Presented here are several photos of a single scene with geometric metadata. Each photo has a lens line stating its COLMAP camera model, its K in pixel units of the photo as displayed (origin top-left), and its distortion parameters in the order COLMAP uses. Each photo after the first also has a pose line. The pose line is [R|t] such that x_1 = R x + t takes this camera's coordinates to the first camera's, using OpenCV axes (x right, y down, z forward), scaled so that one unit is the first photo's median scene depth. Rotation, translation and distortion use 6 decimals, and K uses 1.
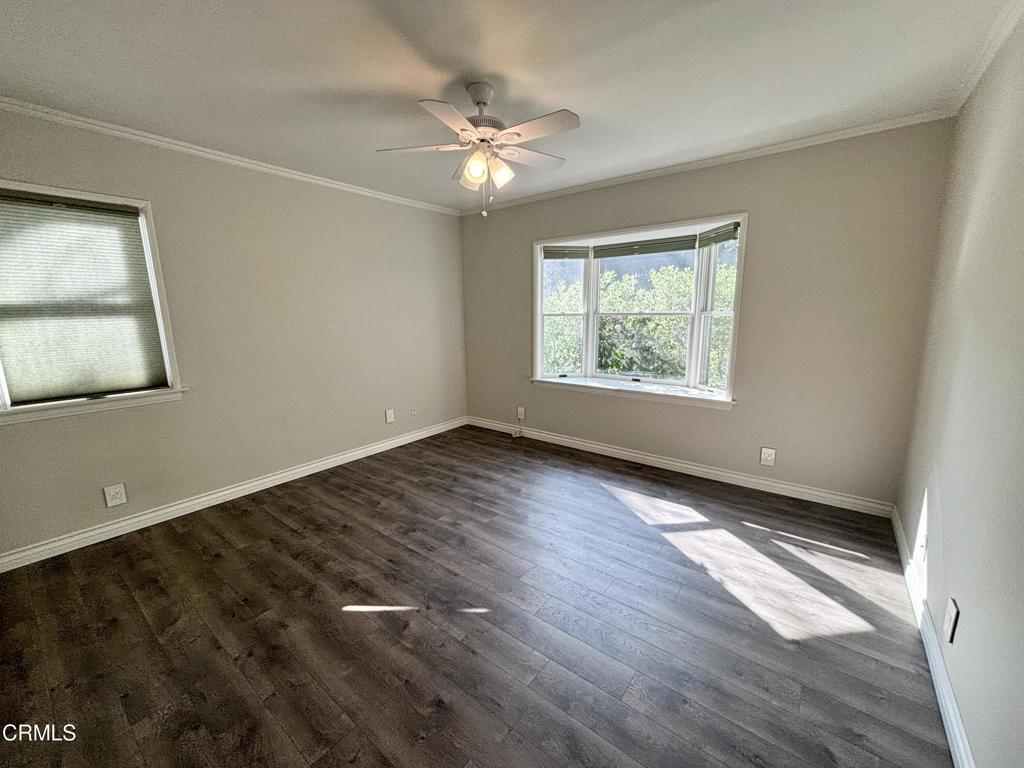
lens RADIAL K [[407.4, 0, 510.8], [0, 407.4, 381.8], [0, 0, 1]] dist [-0.000655, -0.000275]
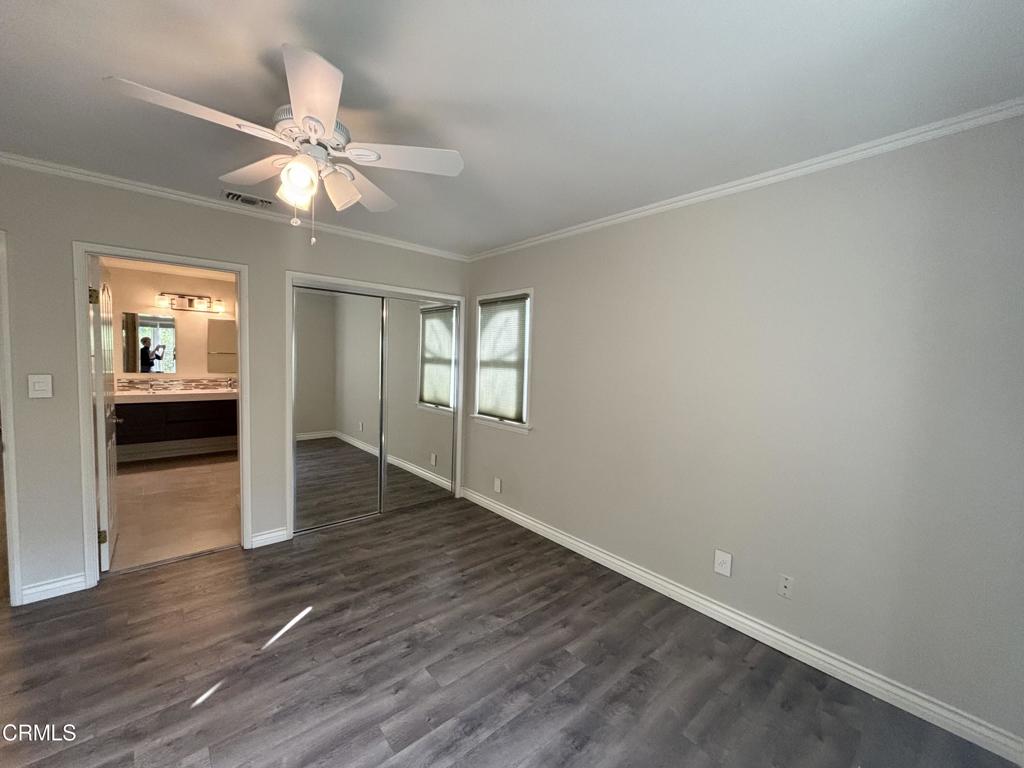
lens RADIAL K [[411.7, 0, 515.9], [0, 411.7, 382.2], [0, 0, 1]] dist [-0.000143, -0.000279]
pose [[-0.178225, 0.063803, -0.981919, 0.481622], [-0.200989, 0.974496, 0.099802, -0.258552], [0.963244, 0.215142, -0.160856, 1.224304]]
